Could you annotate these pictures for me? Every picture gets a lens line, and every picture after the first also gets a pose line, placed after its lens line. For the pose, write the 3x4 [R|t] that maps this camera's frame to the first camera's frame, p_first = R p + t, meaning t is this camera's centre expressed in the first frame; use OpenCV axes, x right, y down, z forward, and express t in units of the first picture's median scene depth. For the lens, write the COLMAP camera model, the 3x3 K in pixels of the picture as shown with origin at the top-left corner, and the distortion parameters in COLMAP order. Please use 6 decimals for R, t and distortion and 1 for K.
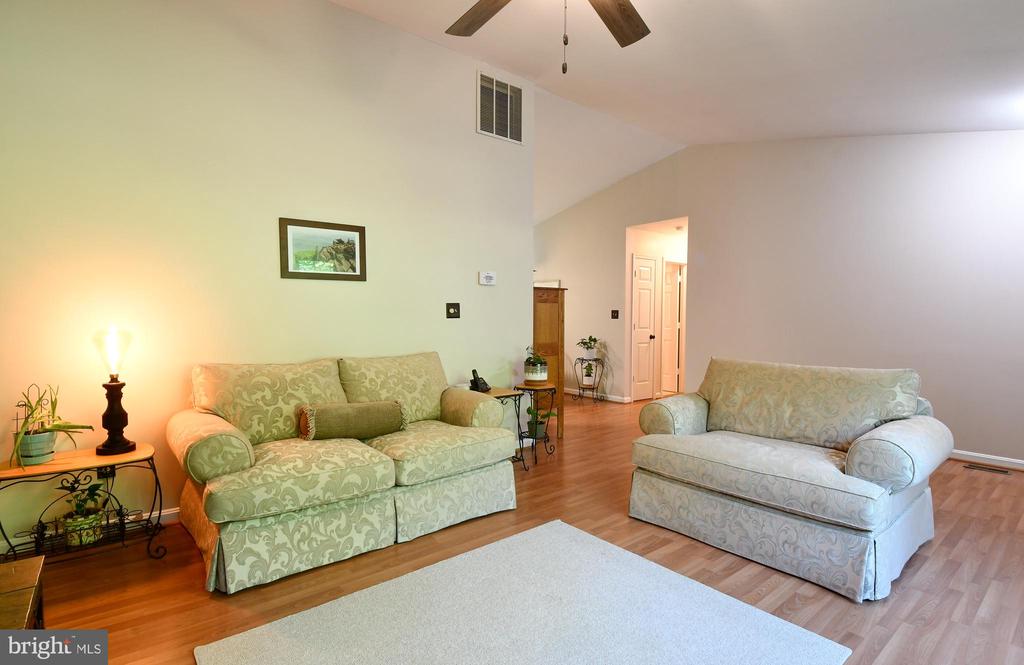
lens RADIAL K [[493.2, 0, 512.0], [0, 493.2, 332.5], [0, 0, 1]] dist [-0.034145, -0.000444]
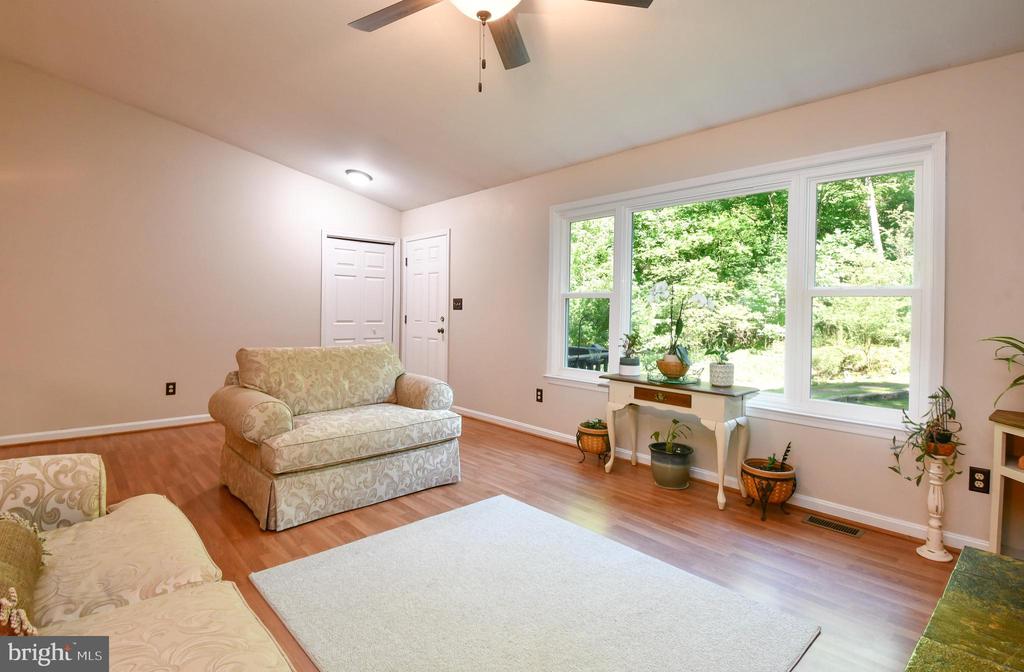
lens RADIAL K [[511.1, 0, 512.0], [0, 511.1, 336.0], [0, 0, 1]] dist [0.001136, -0.000021]
pose [[-0.044780, -0.065453, 0.996850, -0.606333], [0.024944, 0.997467, 0.066614, -0.027204], [-0.998685, 0.027849, -0.043034, 0.538822]]
